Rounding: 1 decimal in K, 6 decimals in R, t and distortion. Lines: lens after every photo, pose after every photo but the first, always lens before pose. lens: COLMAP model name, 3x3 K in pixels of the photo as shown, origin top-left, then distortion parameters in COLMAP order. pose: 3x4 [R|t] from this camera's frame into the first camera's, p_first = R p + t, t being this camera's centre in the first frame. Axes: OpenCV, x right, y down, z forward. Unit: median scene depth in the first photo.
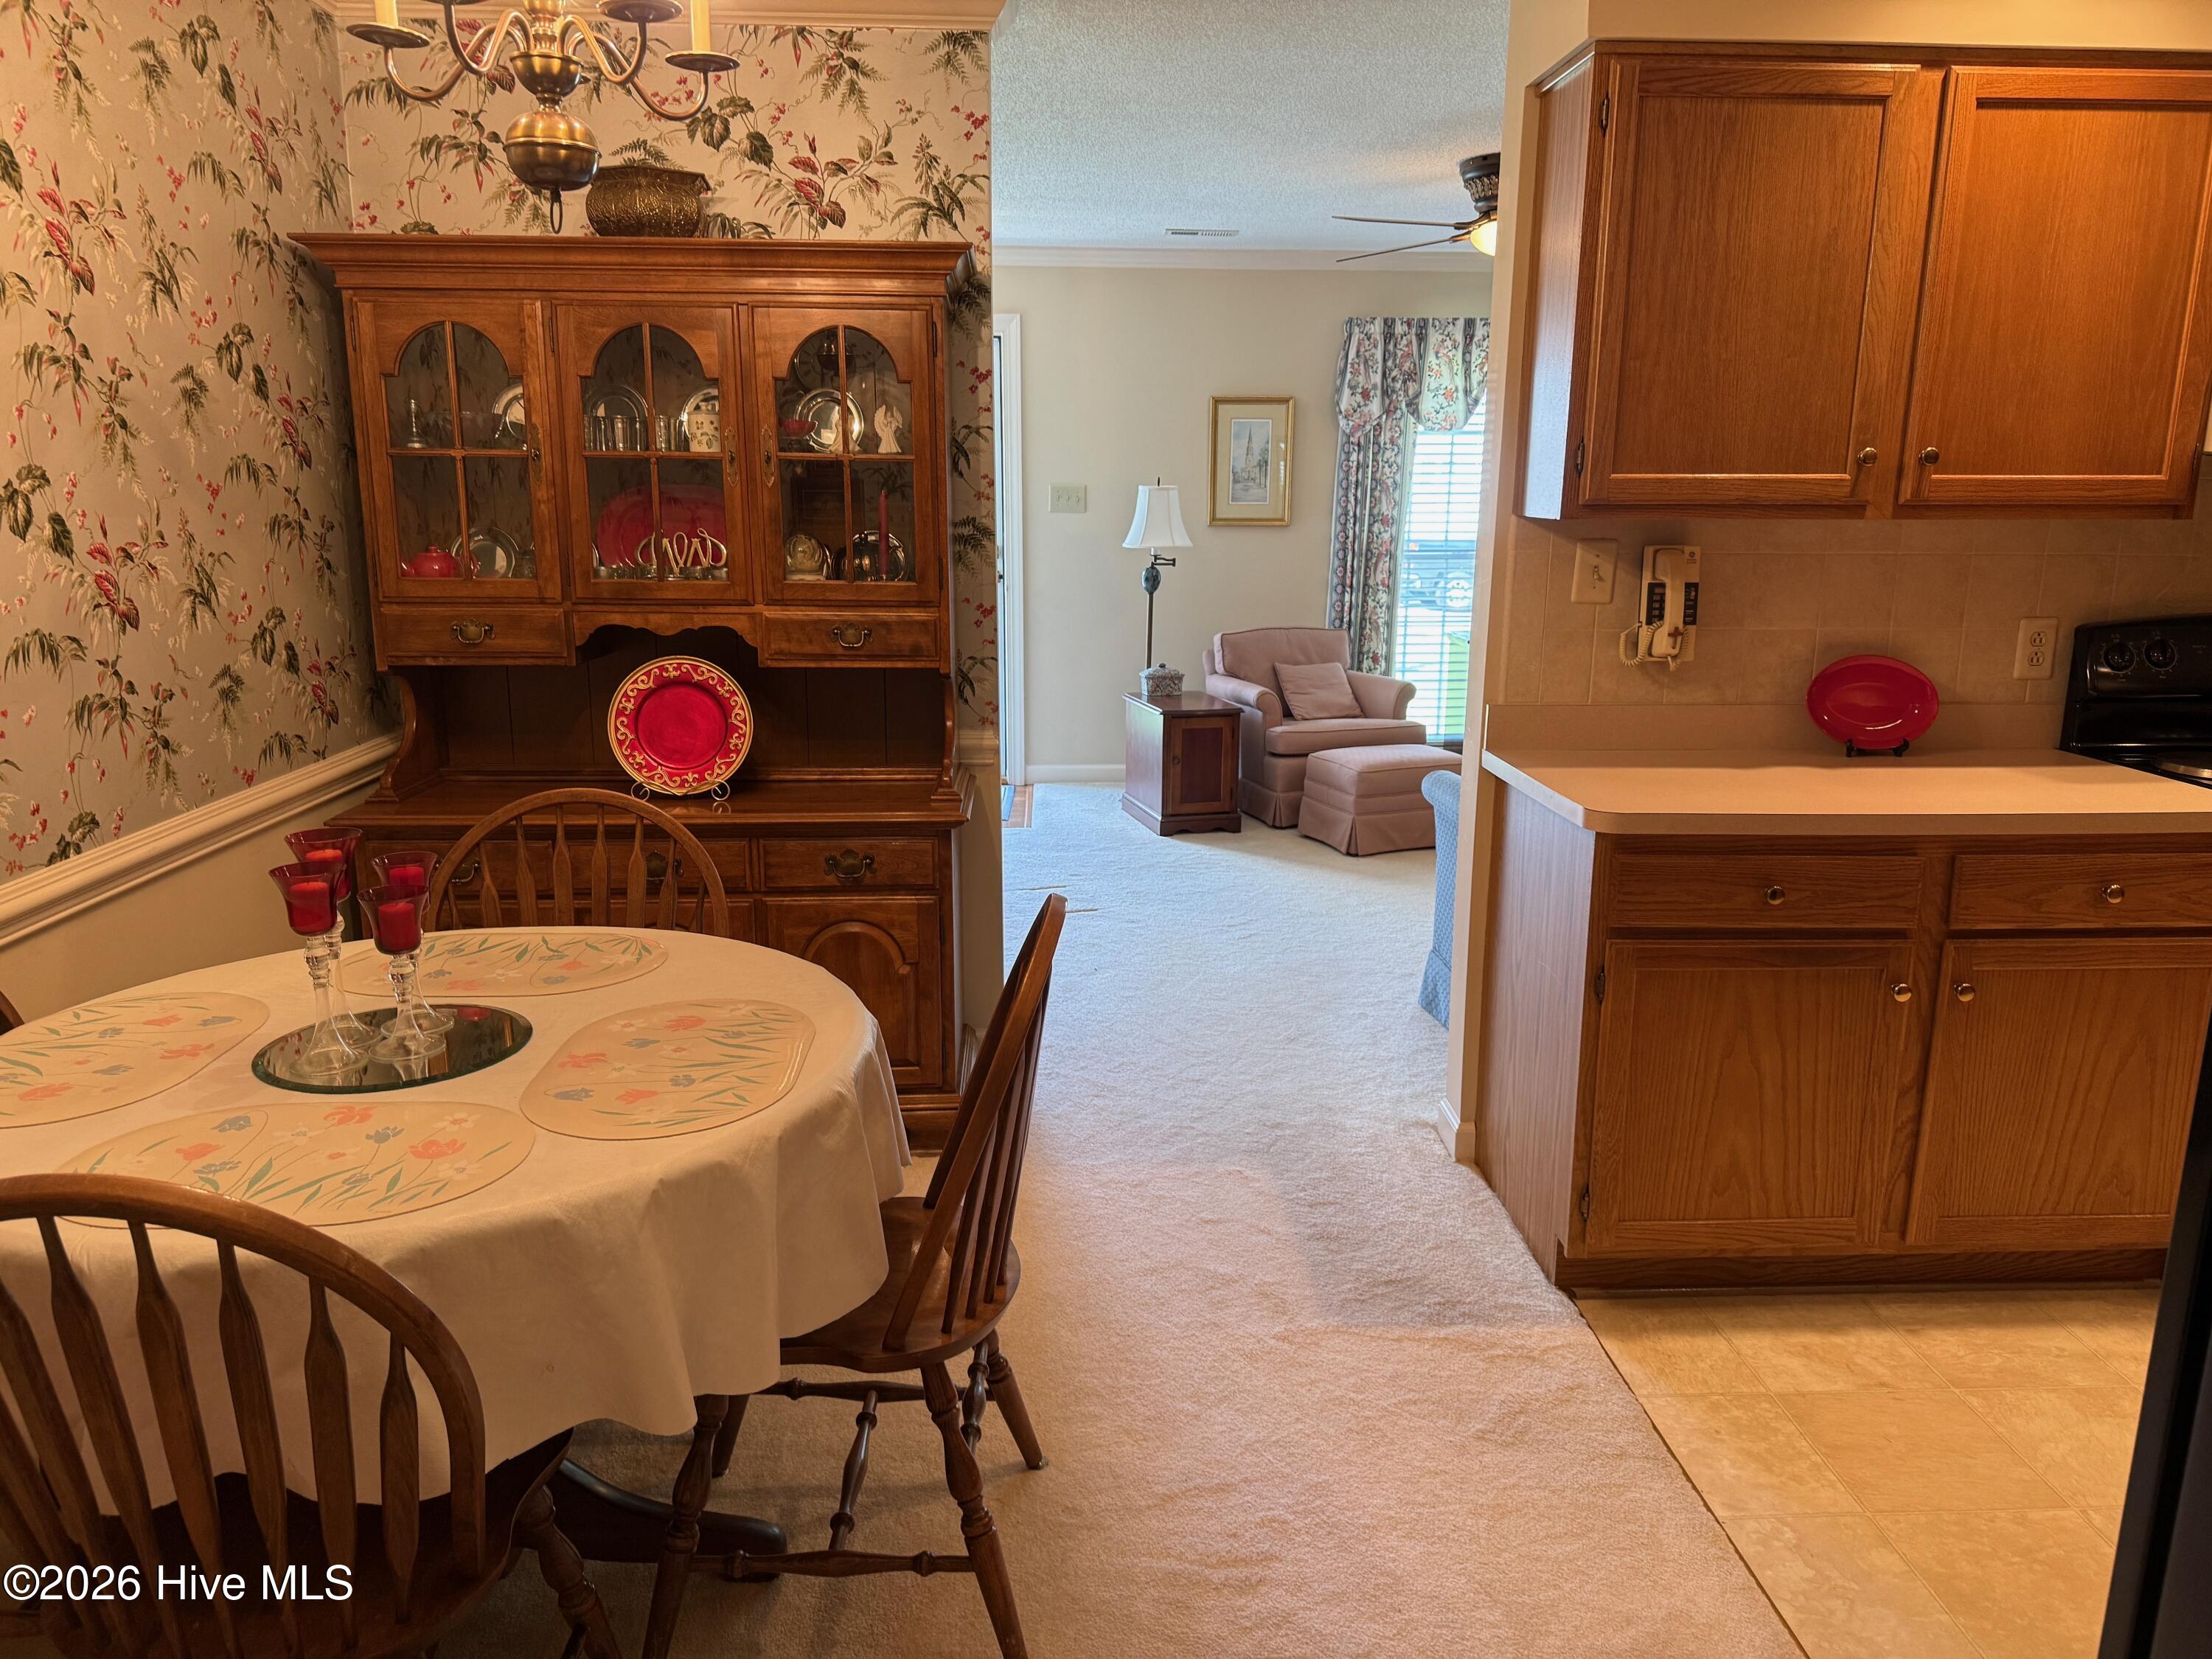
lens RADIAL K [[1551.9, 0, 1112.8], [0, 1551.9, 841.1], [0, 0, 1]] dist [0.136839, -0.241635]
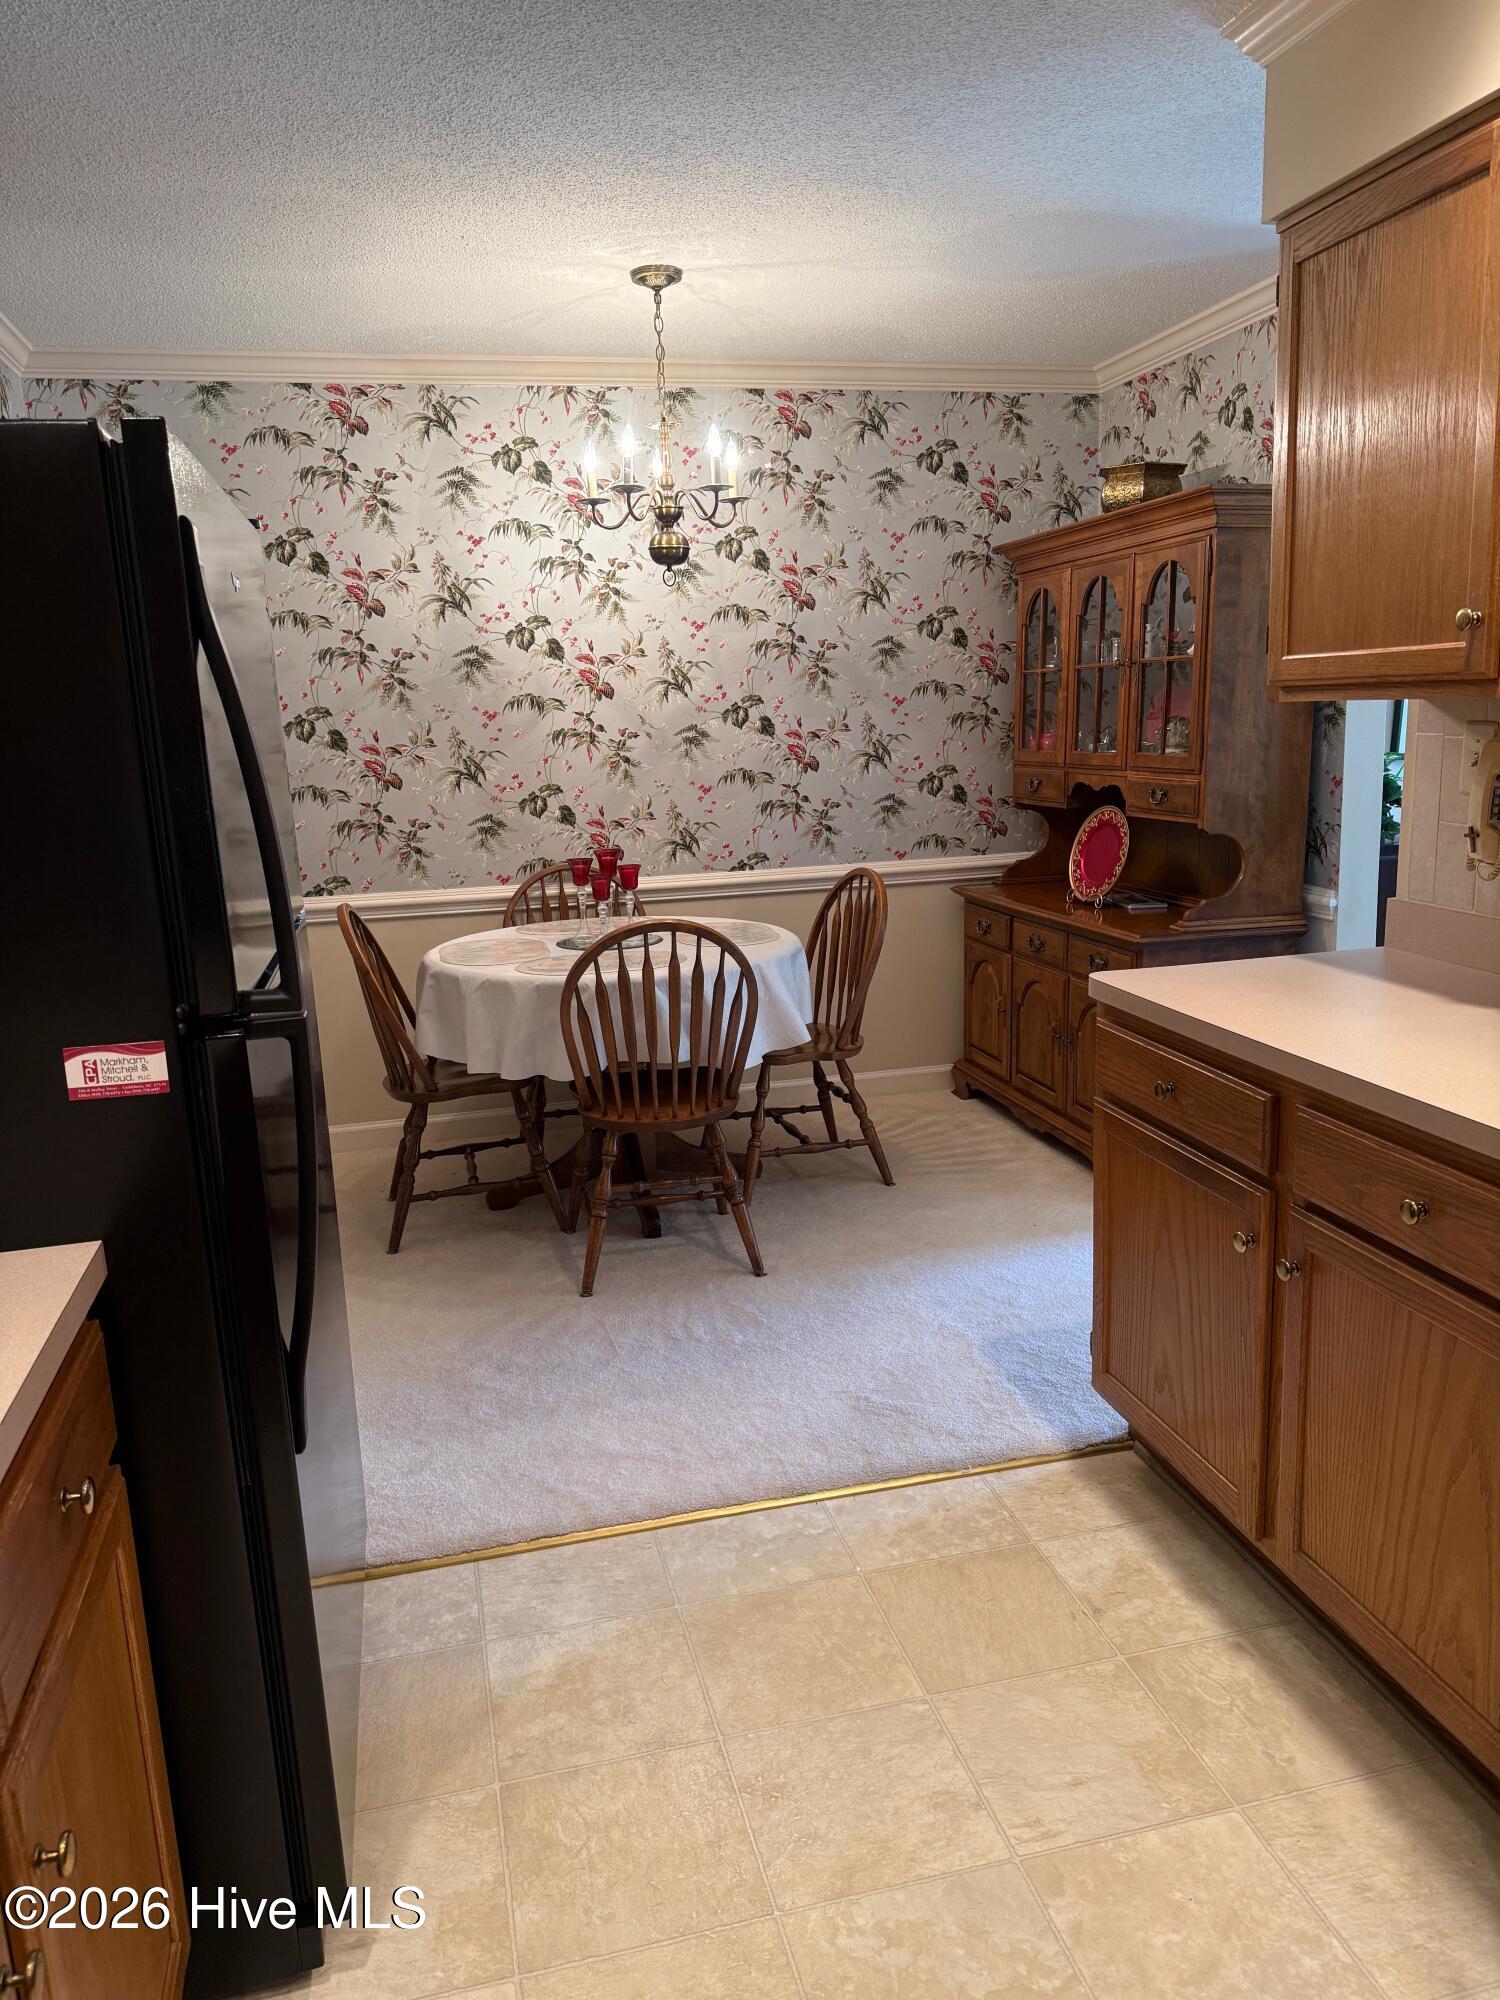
lens RADIAL K [[1408.2, 0, 739.1], [0, 1408.2, 1006.4], [0, 0, 1]] dist [0.182333, -0.394519]
pose [[0.172915, 0.189636, -0.966508, 0.978721], [-0.180409, 0.970786, 0.158199, -0.087386], [0.968273, 0.147012, 0.202076, 0.450217]]
